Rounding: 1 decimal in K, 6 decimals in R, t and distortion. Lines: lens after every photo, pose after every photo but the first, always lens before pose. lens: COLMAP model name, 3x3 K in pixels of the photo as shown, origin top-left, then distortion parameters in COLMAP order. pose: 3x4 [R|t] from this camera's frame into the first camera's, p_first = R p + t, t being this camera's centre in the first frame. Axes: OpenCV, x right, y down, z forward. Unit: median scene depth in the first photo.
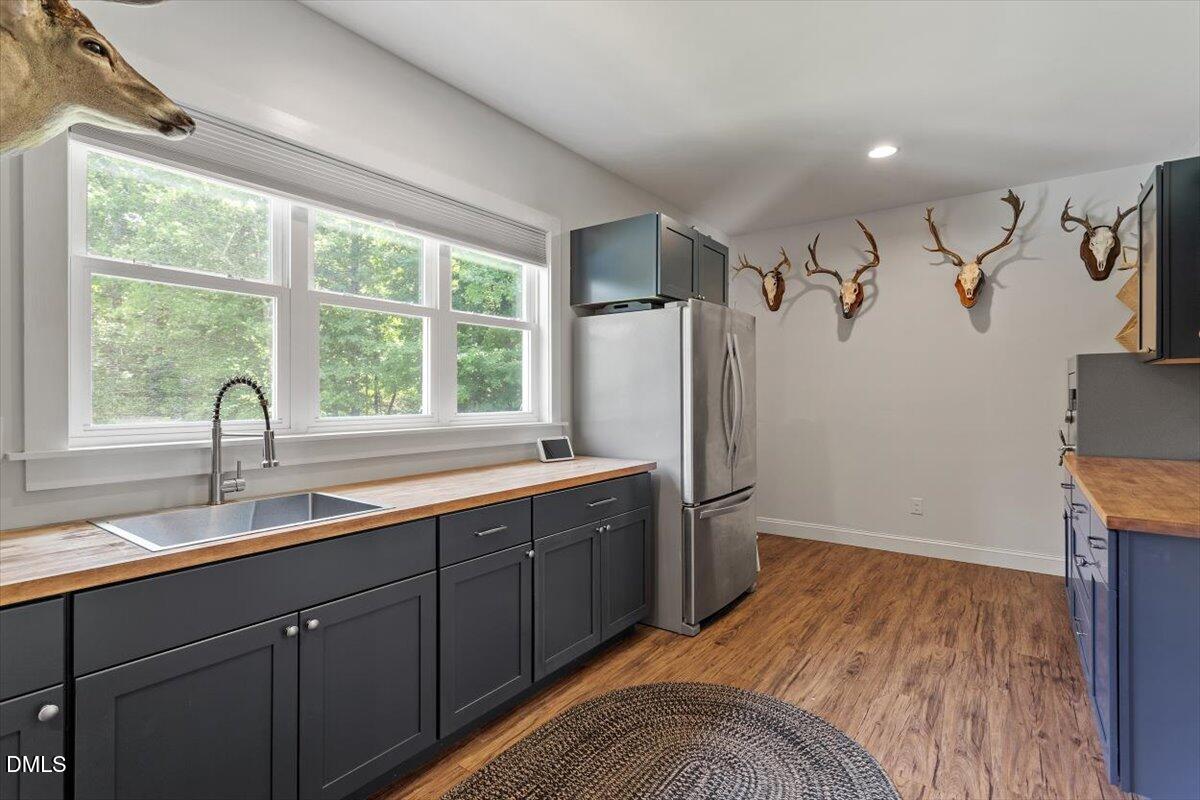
lens RADIAL K [[575.0, 0, 600.8], [0, 575.0, 397.7], [0, 0, 1]] dist [0.002271, 0.000064]
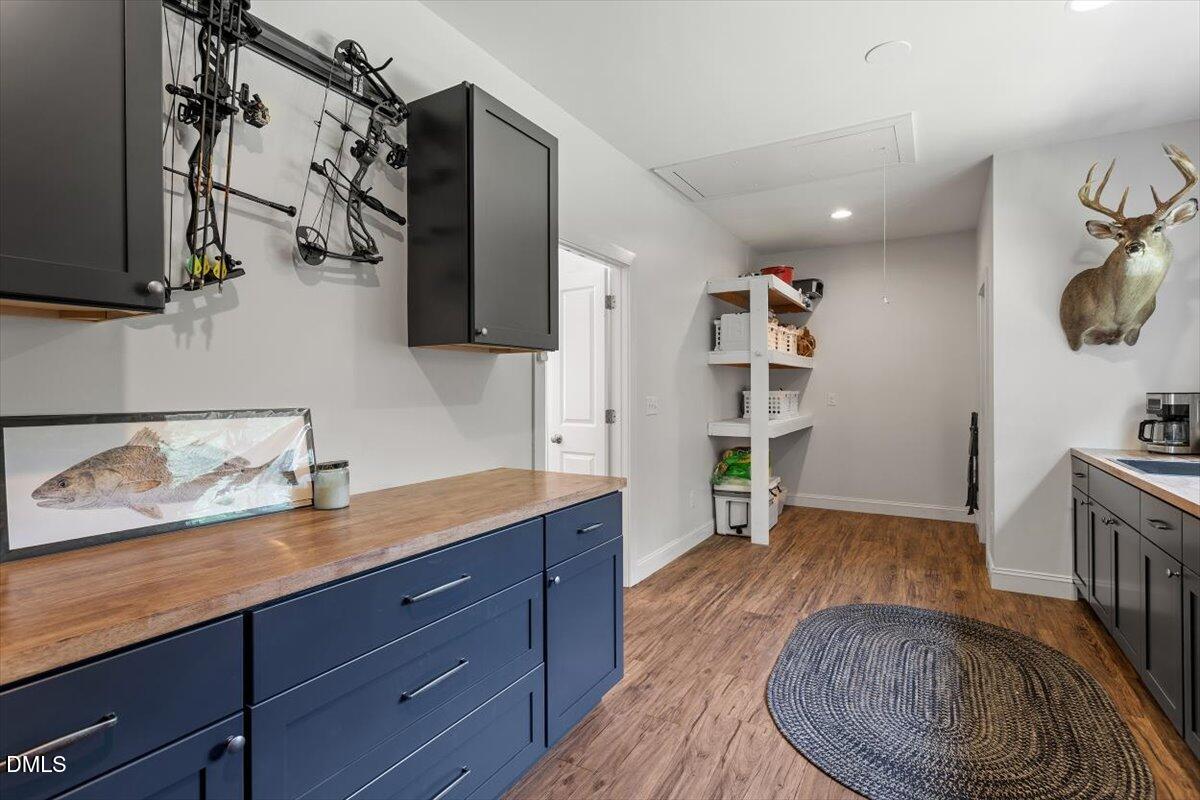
lens RADIAL K [[575.0, 0, 600.8], [0, 575.0, 397.7], [0, 0, 1]] dist [0.002271, 0.000064]
pose [[-0.995182, 0.008235, -0.097700, 0.873961], [0.007350, 0.999929, 0.009419, -0.004405], [0.097771, 0.008655, -0.995171, 1.922763]]
